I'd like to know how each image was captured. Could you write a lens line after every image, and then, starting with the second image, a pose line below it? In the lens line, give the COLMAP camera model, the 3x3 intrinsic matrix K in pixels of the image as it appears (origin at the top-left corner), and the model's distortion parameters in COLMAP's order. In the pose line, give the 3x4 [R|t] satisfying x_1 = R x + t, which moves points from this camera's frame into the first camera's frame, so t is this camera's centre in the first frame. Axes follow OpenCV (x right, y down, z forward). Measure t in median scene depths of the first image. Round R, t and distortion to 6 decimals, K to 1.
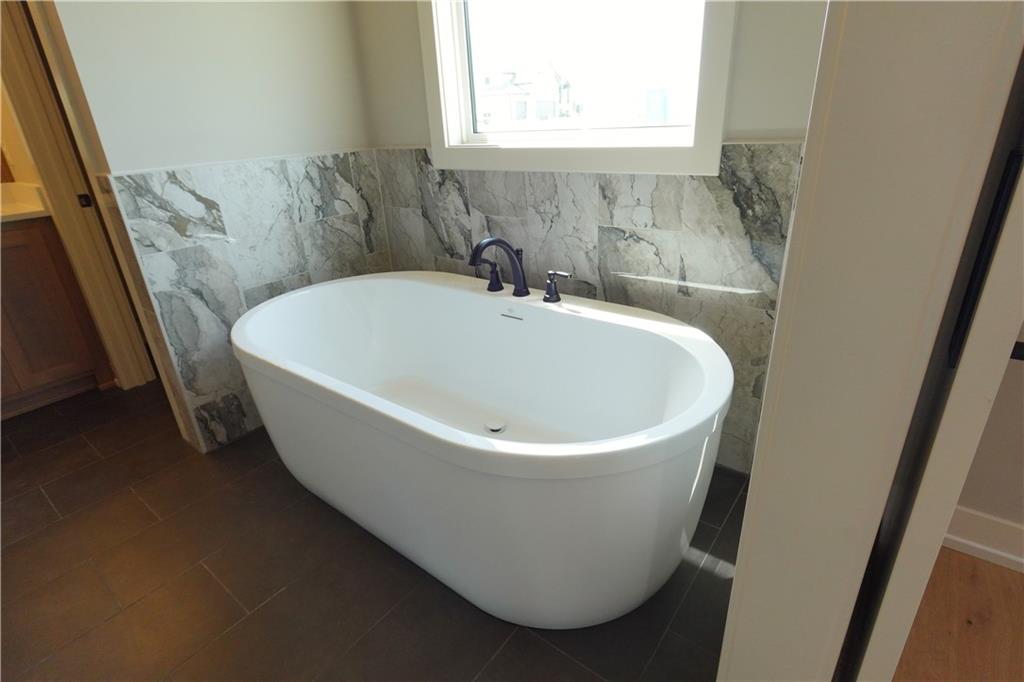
lens RADIAL K [[515.6, 0, 512.0], [0, 515.6, 341.0], [0, 0, 1]] dist [-0.000776, -0.002330]
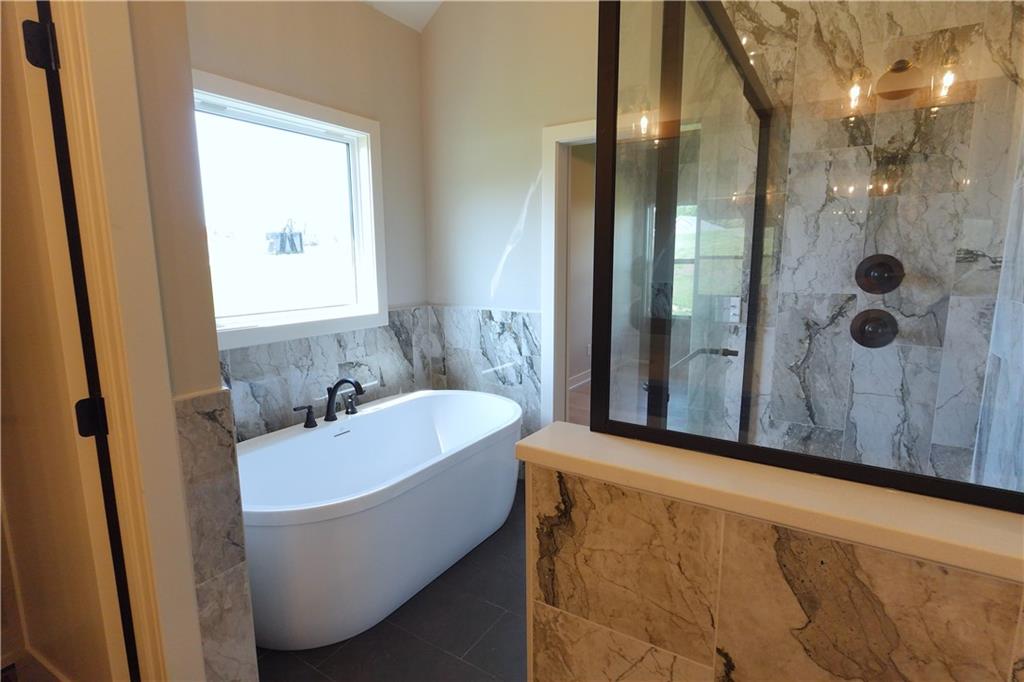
lens RADIAL K [[515.6, 0, 512.0], [0, 515.6, 341.0], [0, 0, 1]] dist [-0.000776, -0.002330]
pose [[-0.092771, -0.108698, 0.989737, -1.507941], [0.409685, 0.901814, 0.137442, -0.296709], [-0.907498, 0.418230, -0.039130, 0.561105]]
